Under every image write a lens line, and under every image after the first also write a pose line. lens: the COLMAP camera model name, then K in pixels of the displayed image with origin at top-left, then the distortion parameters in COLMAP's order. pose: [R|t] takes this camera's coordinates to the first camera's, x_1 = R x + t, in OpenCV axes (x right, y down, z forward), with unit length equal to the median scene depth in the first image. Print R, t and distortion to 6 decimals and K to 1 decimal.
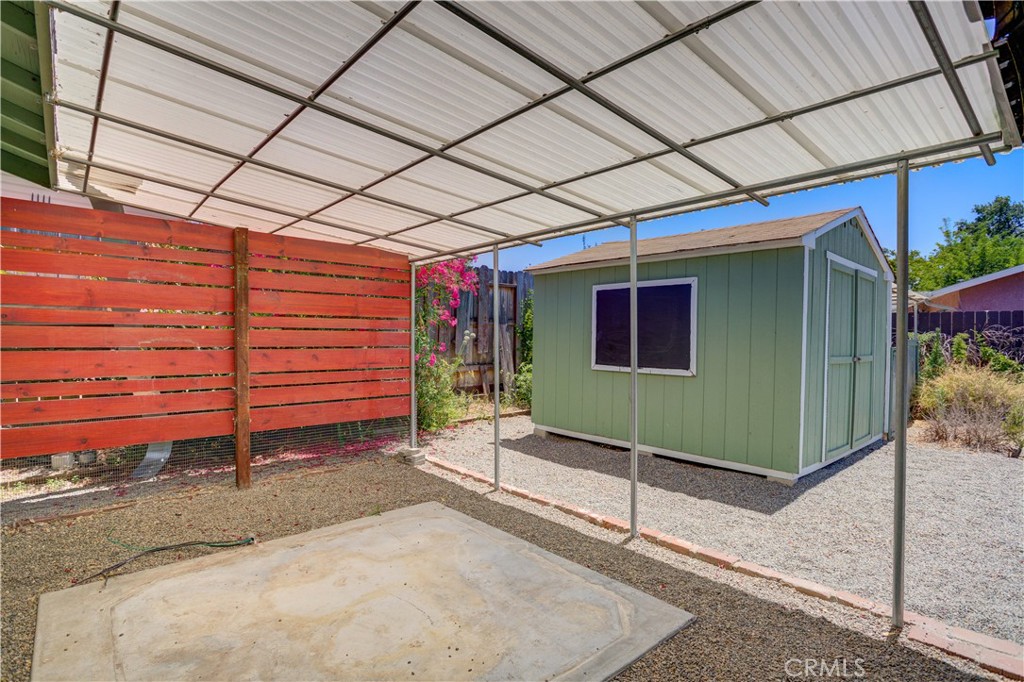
lens RADIAL K [[516.5, 0, 509.3], [0, 516.5, 343.5], [0, 0, 1]] dist [-0.014265, 0.000938]
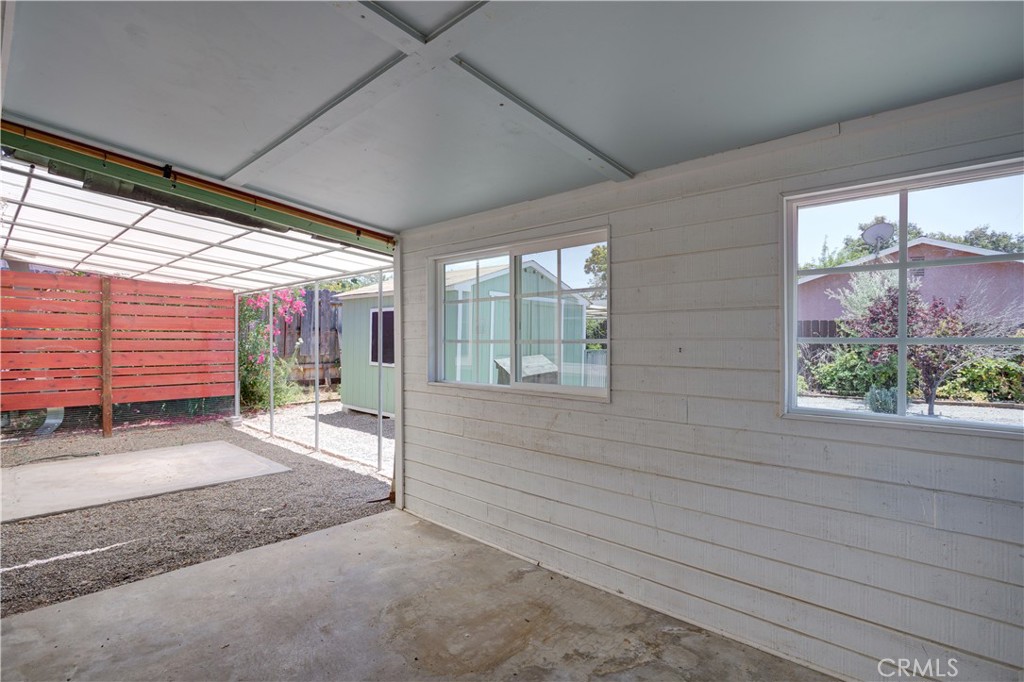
lens RADIAL K [[516.5, 0, 514.7], [0, 516.5, 342.0], [0, 0, 1]] dist [-0.014265, 0.000938]
pose [[0.995844, -0.001876, 0.091058, 0.563134], [0.002747, 0.999952, -0.009434, -0.001438], [-0.091036, 0.009645, 0.995801, -0.665883]]
